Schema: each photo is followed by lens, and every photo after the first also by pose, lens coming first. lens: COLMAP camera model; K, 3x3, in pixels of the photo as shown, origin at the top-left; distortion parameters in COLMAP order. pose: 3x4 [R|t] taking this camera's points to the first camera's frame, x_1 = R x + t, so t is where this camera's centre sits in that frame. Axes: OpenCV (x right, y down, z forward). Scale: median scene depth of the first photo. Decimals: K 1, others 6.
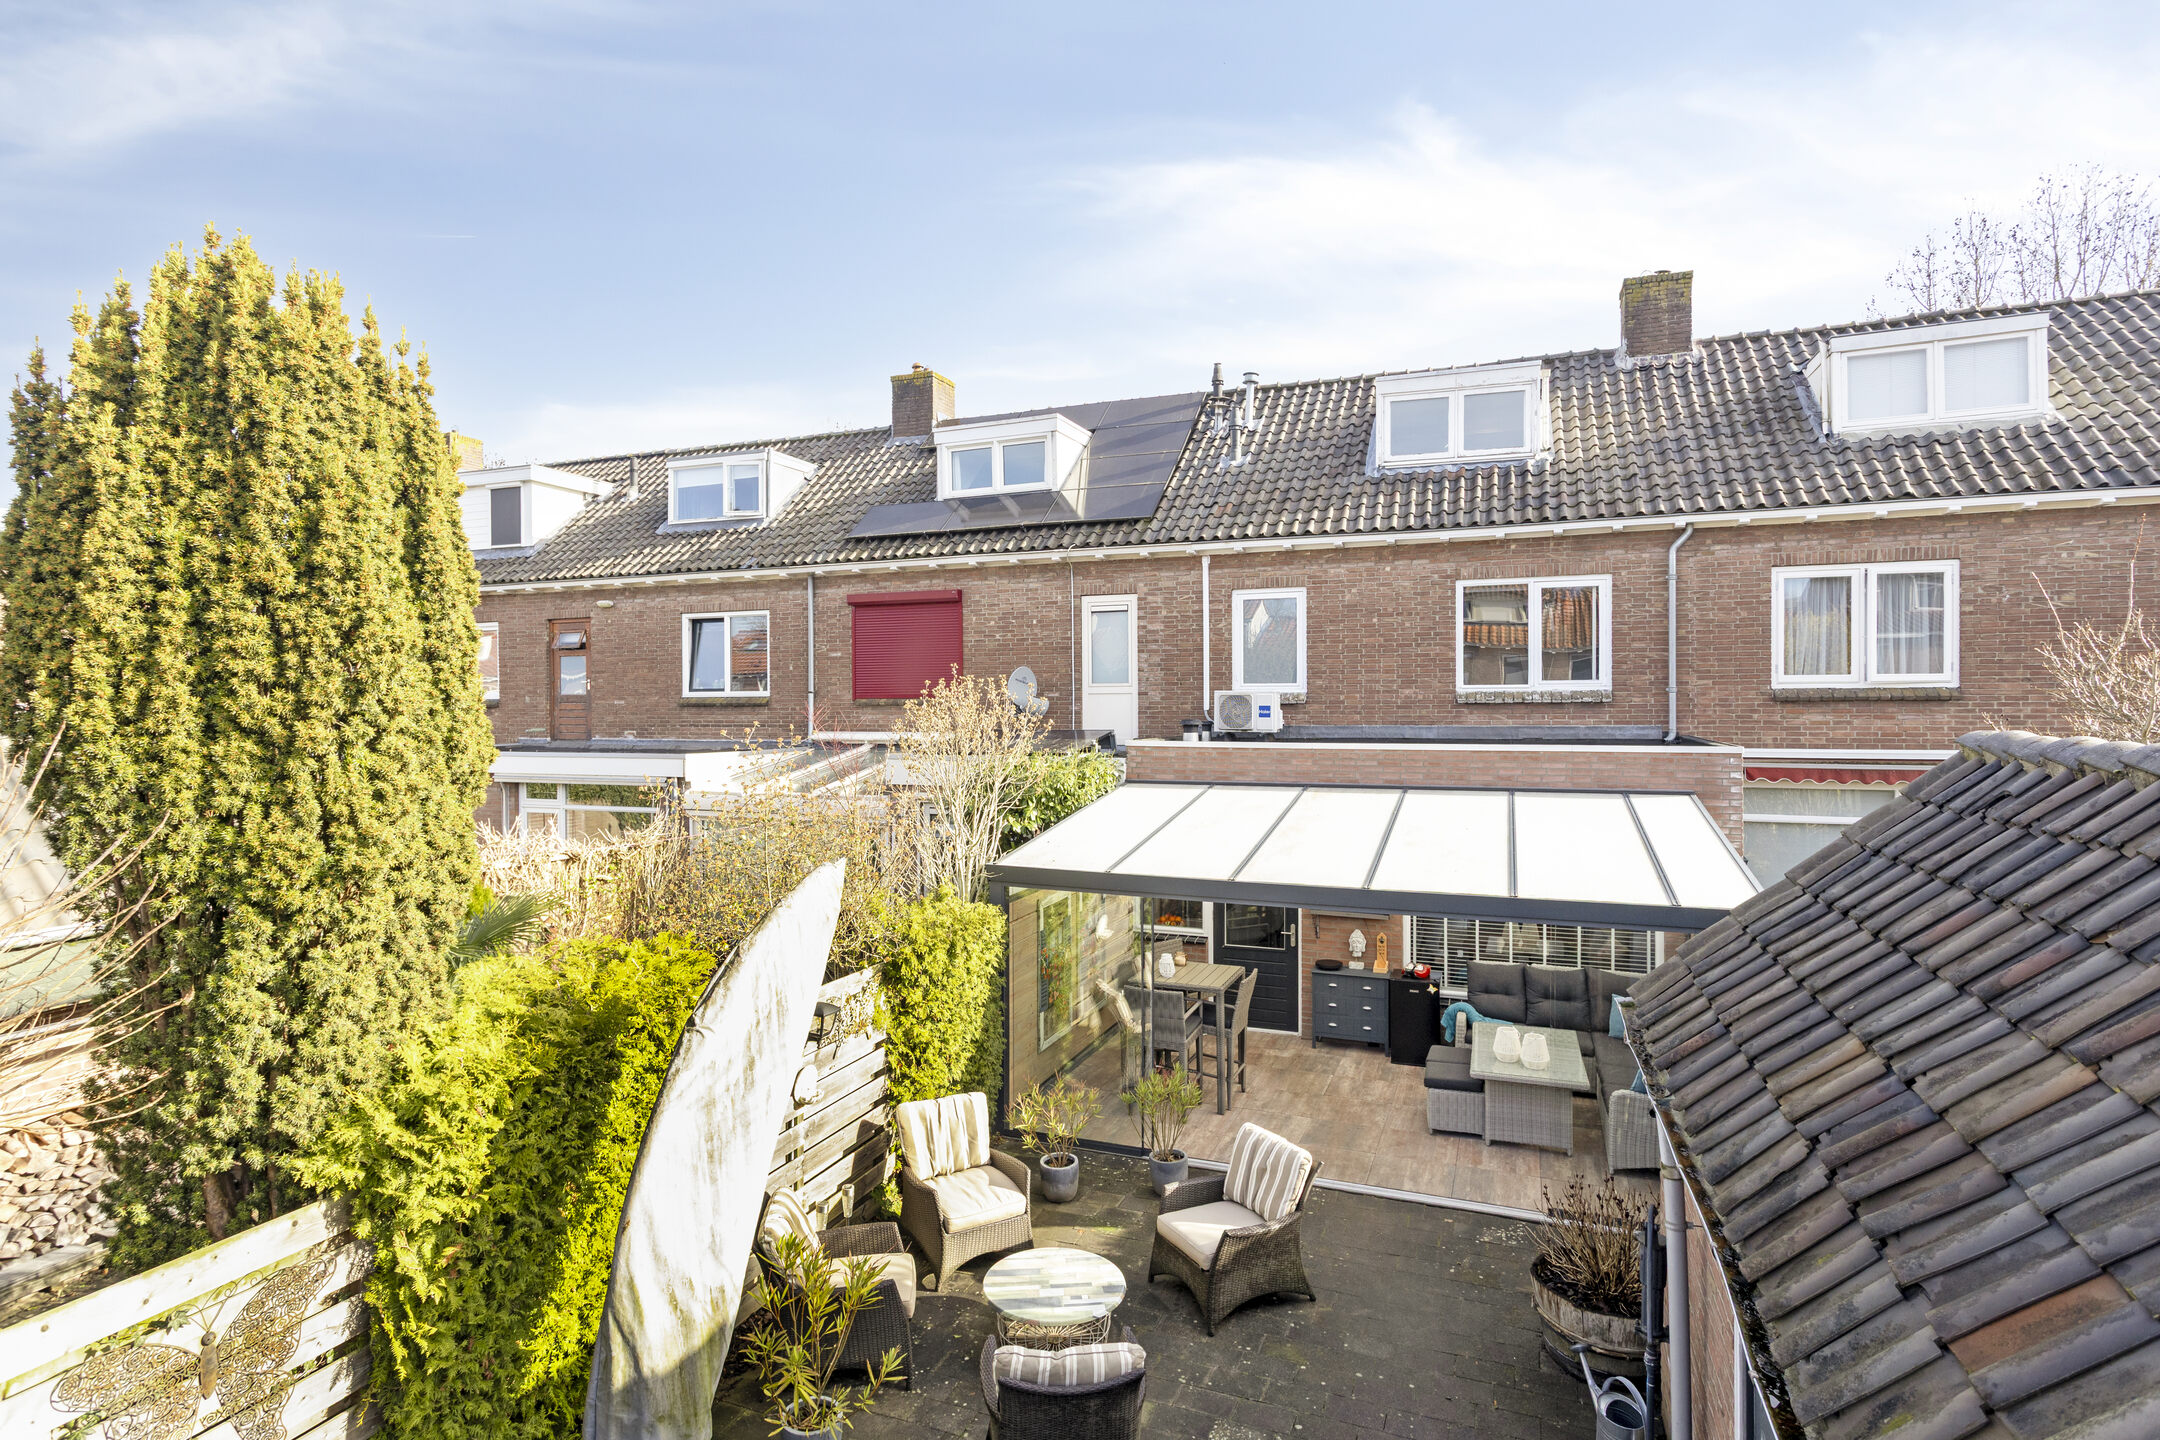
lens RADIAL K [[1128.9, 0, 1090.2], [0, 1128.9, 722.9], [0, 0, 1]] dist [-0.014898, 0.009542]
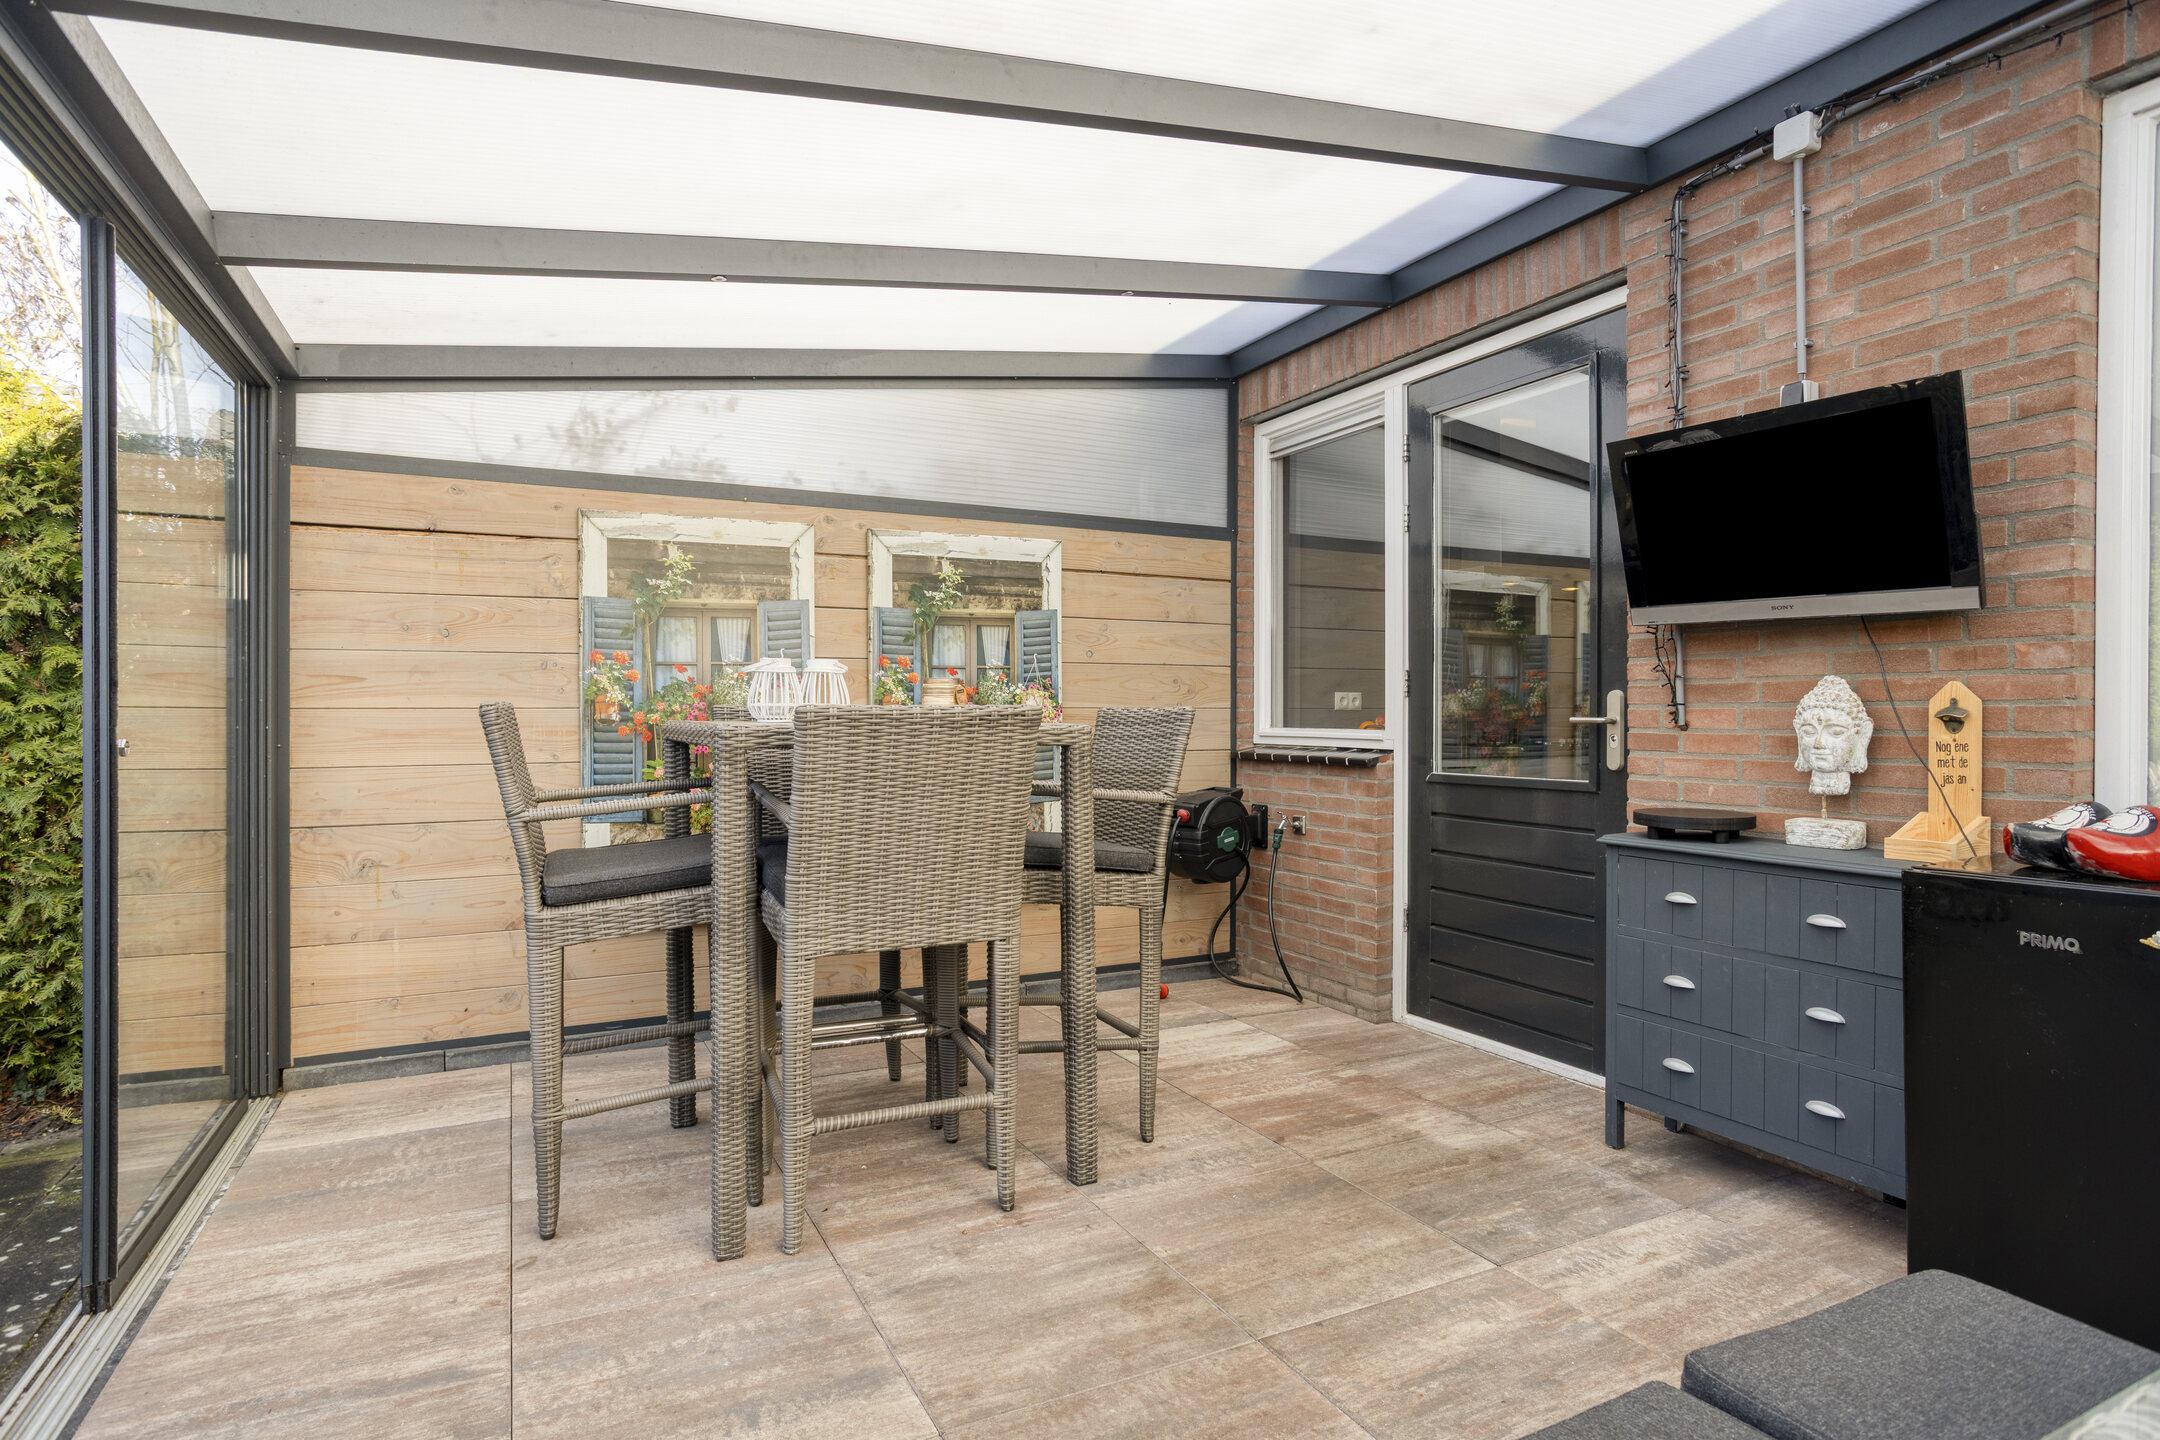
lens RADIAL K [[1128.9, 0, 1077.4], [0, 1128.9, 714.2], [0, 0, 1]] dist [-0.014898, 0.009542]
pose [[0.744062, 0.001315, -0.668110, 0.232317], [-0.007385, 0.999953, -0.006256, 0.163018], [0.668070, 0.009589, 0.744037, 0.612617]]
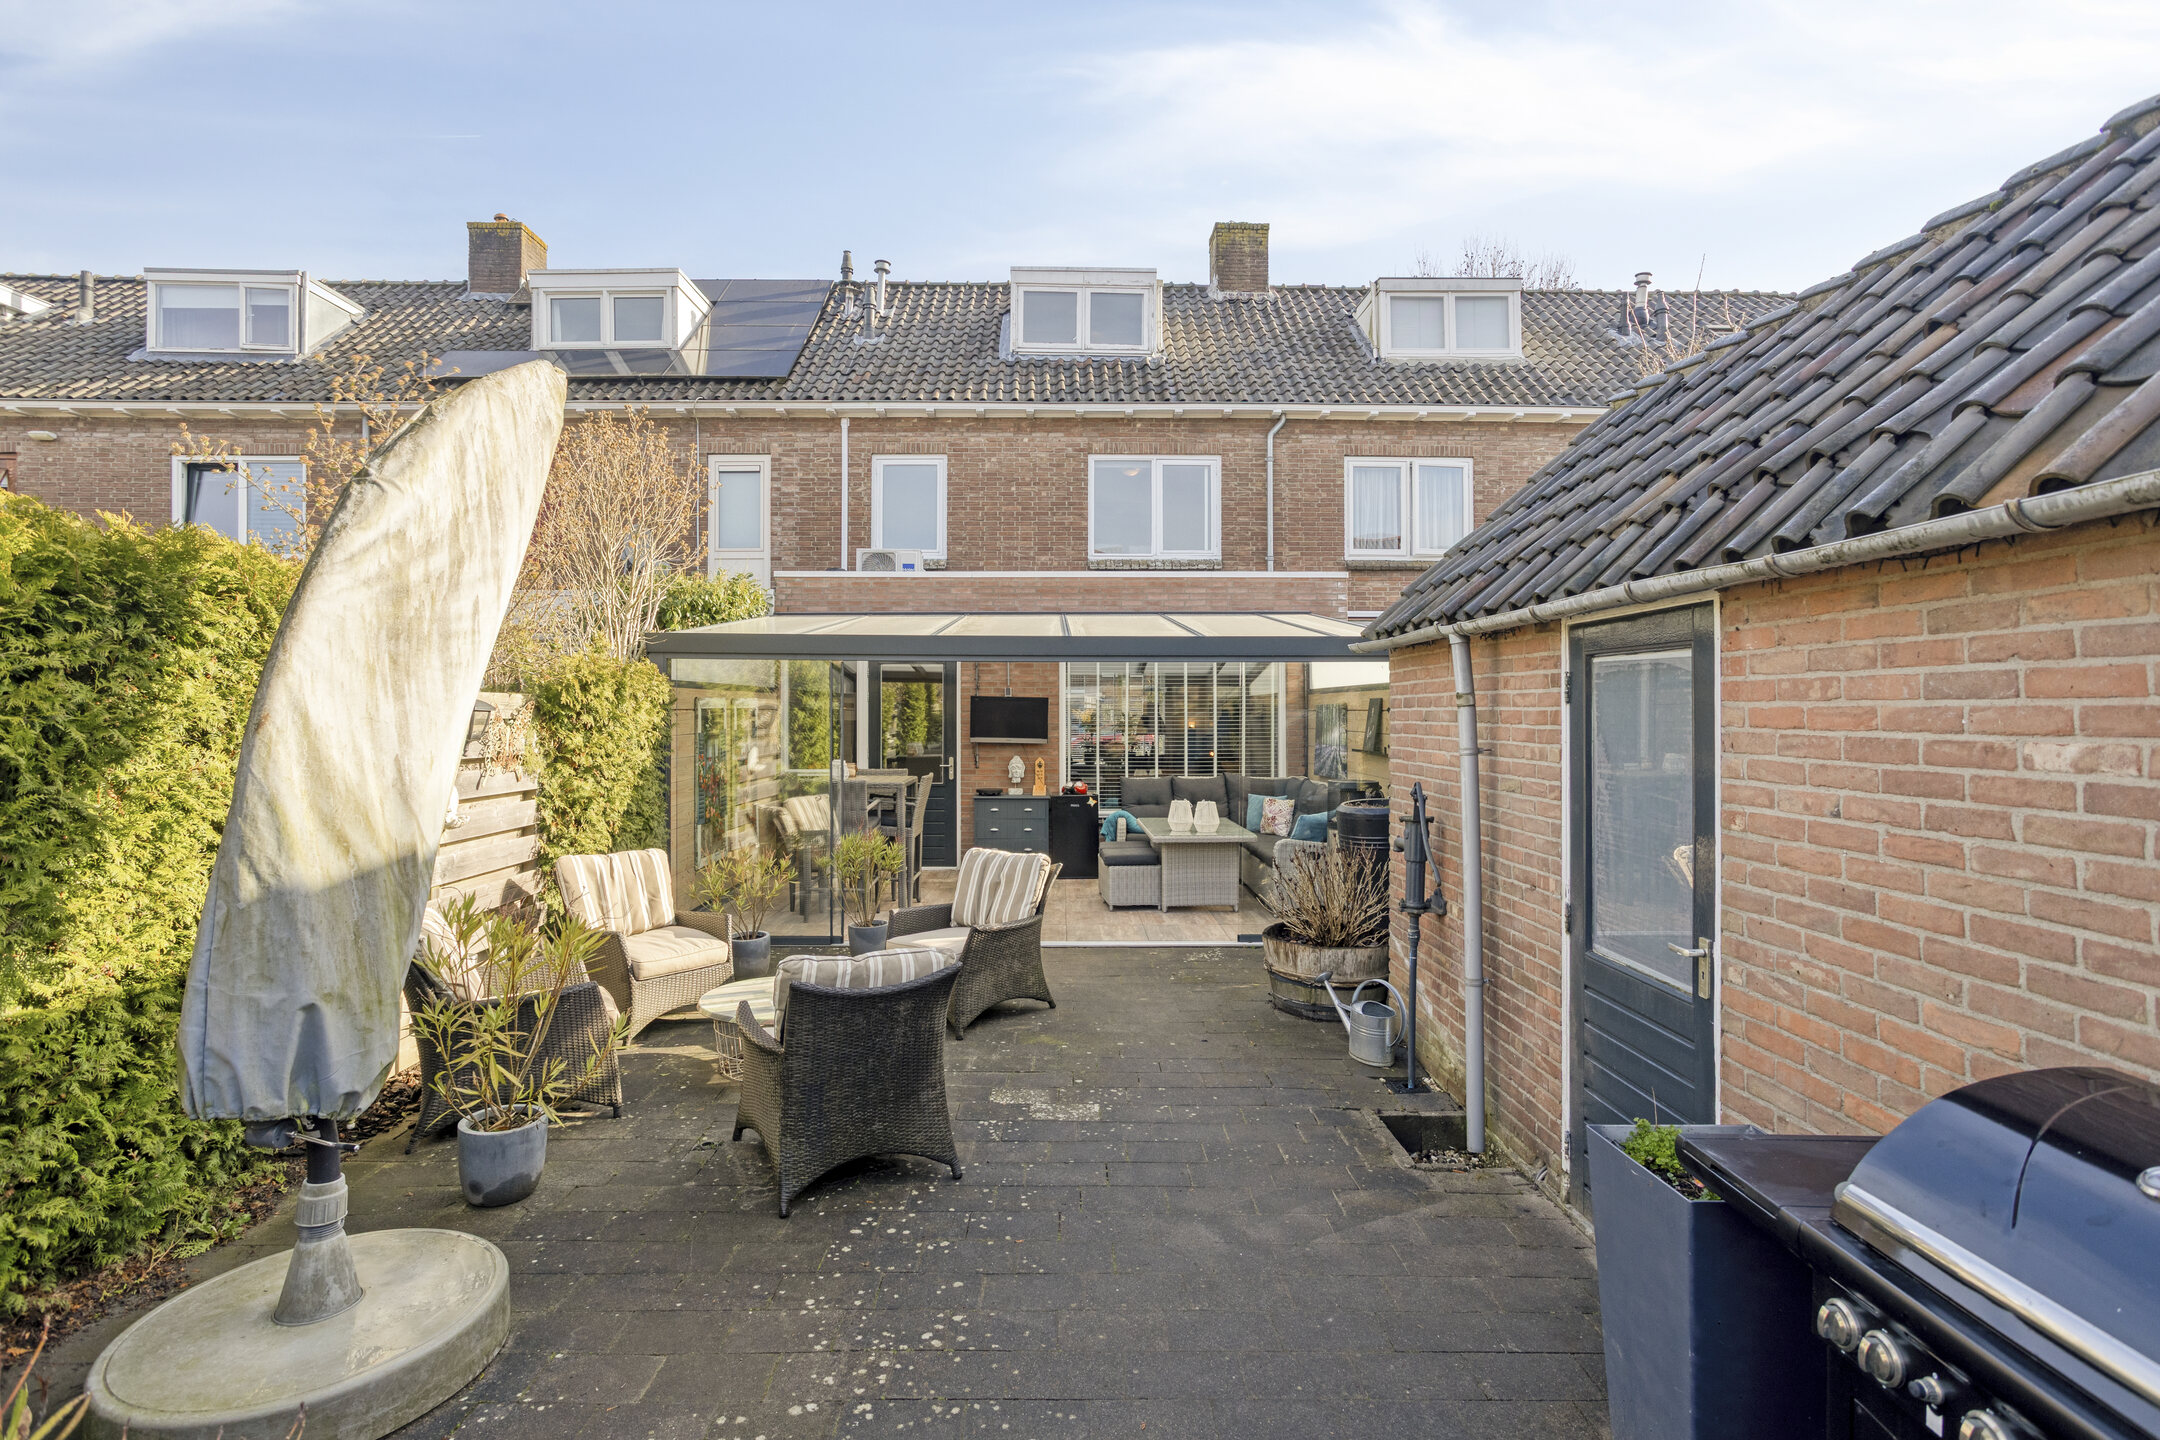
lens RADIAL K [[1068.0, 0, 1095.7], [0, 1068.0, 716.8], [0, 0, 1]] dist [-0.032026, 0.019243]
pose [[0.921106, 0.003203, 0.389298, -0.061092], [0.004189, 0.999827, -0.018138, 0.139405], [-0.389289, 0.018338, 0.920933, 0.070628]]
